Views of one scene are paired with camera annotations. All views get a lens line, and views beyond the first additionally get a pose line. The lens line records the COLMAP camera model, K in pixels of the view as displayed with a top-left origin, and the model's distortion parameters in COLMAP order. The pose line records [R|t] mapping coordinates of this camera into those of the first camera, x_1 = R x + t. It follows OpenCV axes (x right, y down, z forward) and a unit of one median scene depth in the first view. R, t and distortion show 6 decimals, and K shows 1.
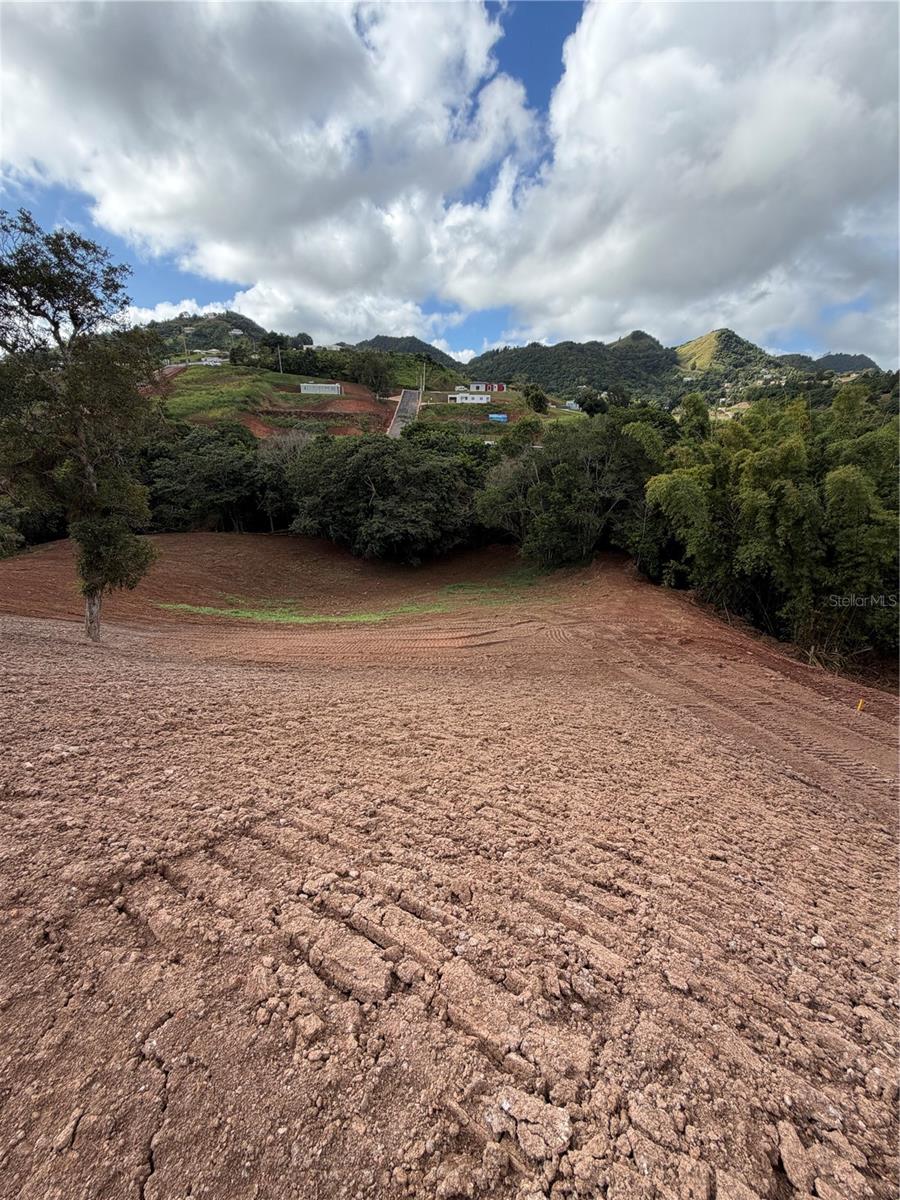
lens RADIAL K [[474.9, 0, 450.4], [0, 474.9, 588.8], [0, 0, 1]] dist [-0.007283, 0.000610]
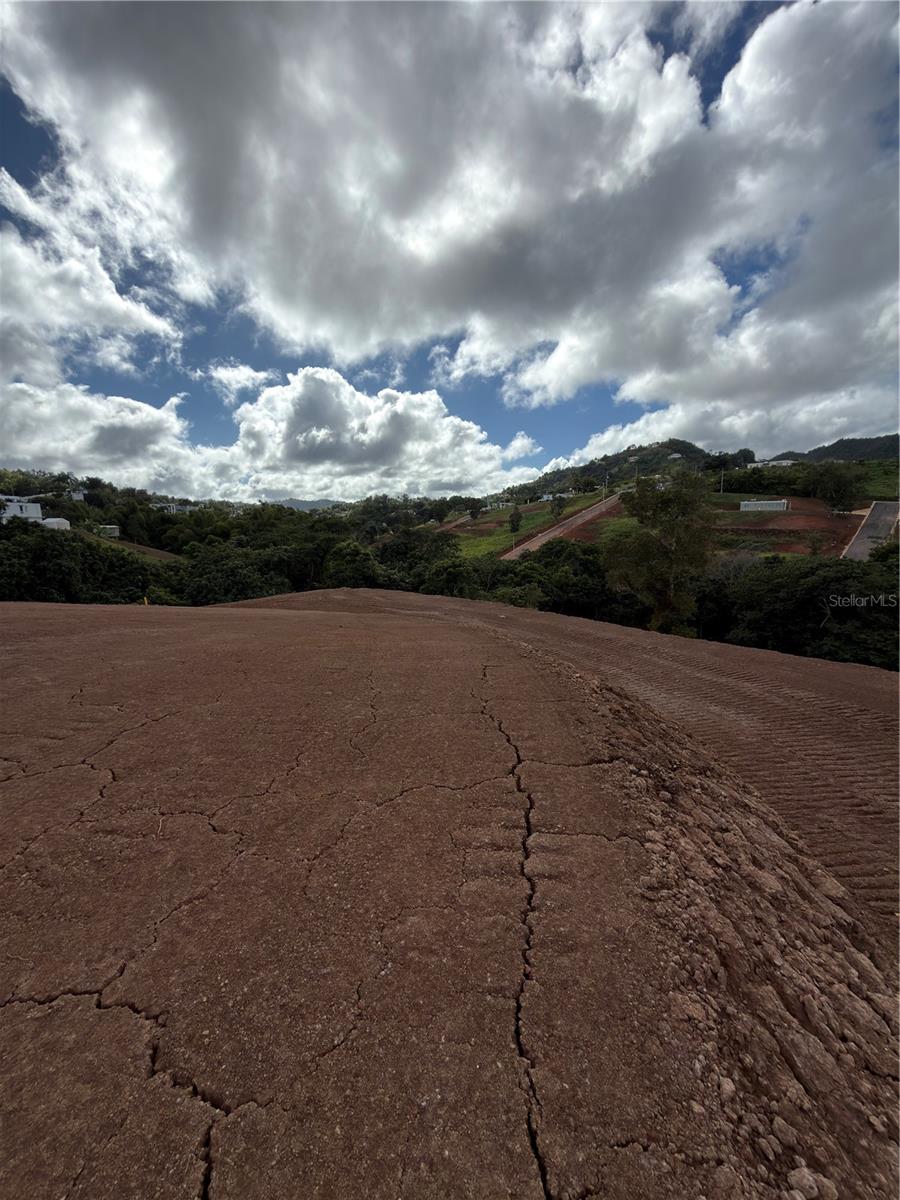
lens RADIAL K [[474.9, 0, 446.5], [0, 474.9, 594.3], [0, 0, 1]] dist [-0.007283, 0.000610]
pose [[0.687154, 0.086991, -0.721285, -0.004030], [-0.236185, 0.965626, -0.108549, 0.046425], [0.687049, 0.244947, 0.684080, -0.210539]]
